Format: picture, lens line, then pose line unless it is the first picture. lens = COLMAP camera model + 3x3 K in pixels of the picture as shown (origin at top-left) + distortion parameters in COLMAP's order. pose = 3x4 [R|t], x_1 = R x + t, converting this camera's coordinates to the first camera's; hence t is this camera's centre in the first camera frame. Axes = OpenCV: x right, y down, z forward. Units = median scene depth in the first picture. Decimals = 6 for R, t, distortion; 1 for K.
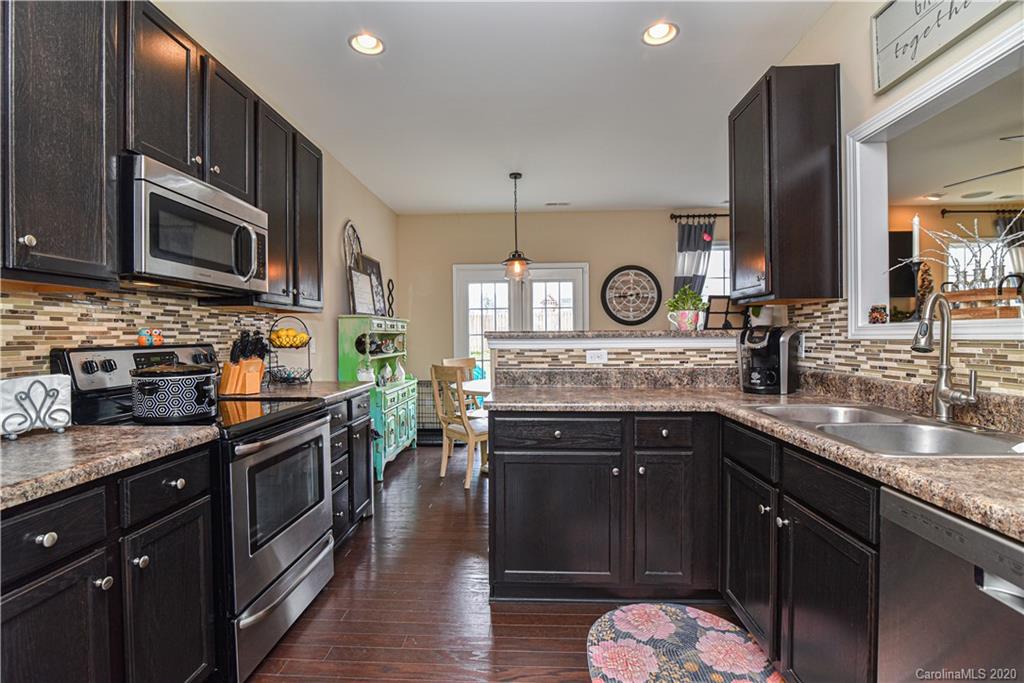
lens RADIAL K [[467.9, 0, 504.7], [0, 467.9, 339.2], [0, 0, 1]] dist [-0.020383, 0.000159]
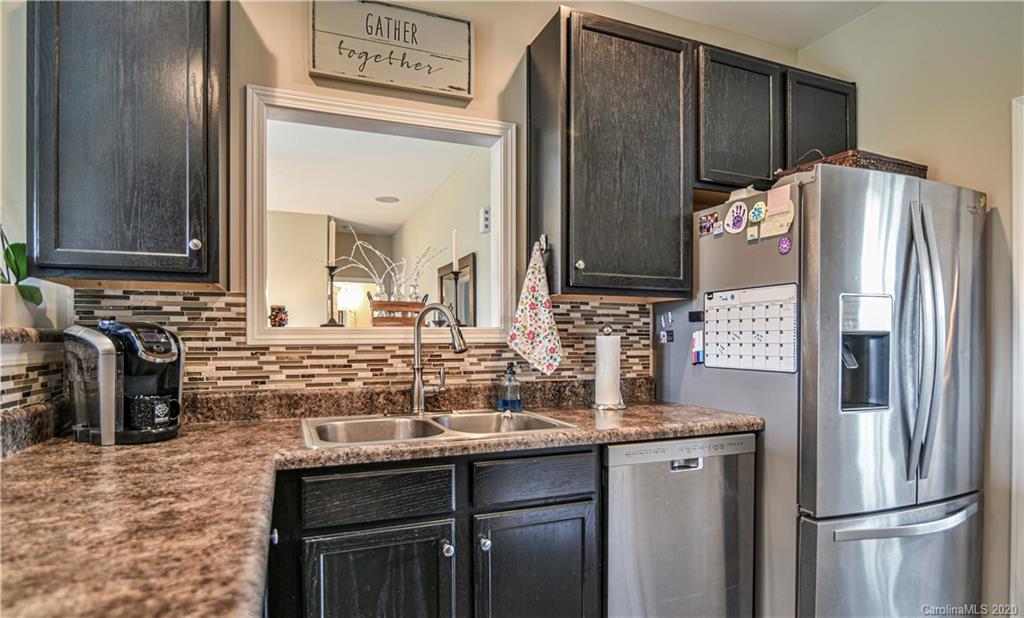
lens RADIAL K [[536.1, 0, 494.2], [0, 536.1, 341.2], [0, 0, 1]] dist [-0.014587, 0.000171]
pose [[-0.412204, 0.005880, 0.911073, -0.277887], [0.012326, 0.999924, -0.000877, -0.000651], [-0.911008, 0.010869, -0.412245, 1.066080]]
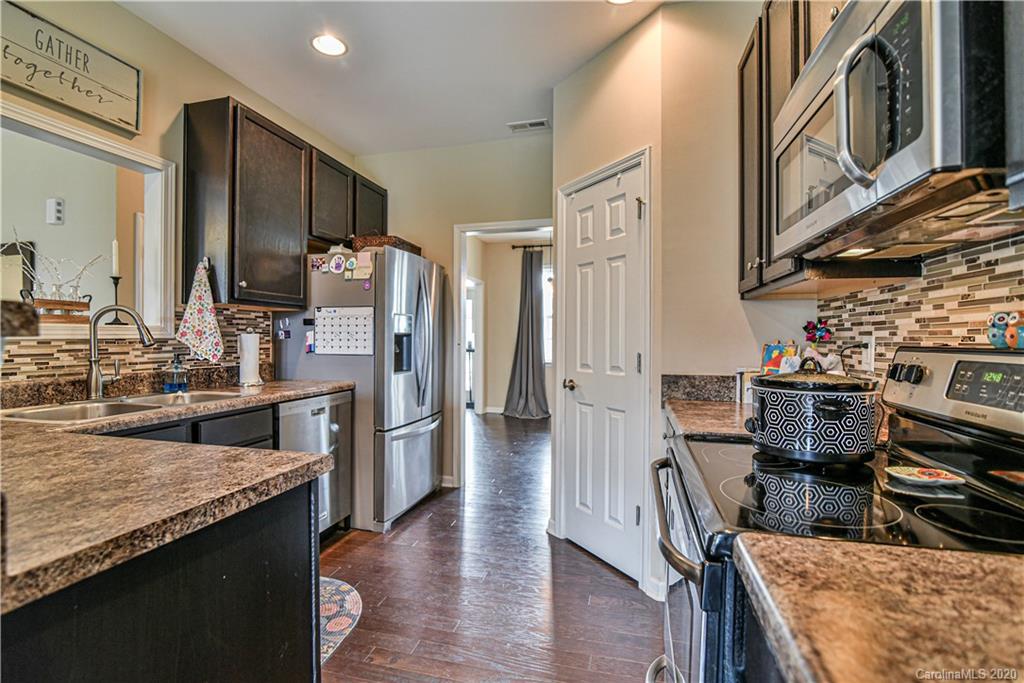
lens RADIAL K [[467.9, 0, 511.5], [0, 467.9, 341.4], [0, 0, 1]] dist [-0.020383, 0.000159]
pose [[-0.980196, 0.003074, 0.198006, -0.382405], [0.006041, 0.999878, 0.014385, -0.002591], [-0.197938, 0.015296, -0.980095, 1.595648]]
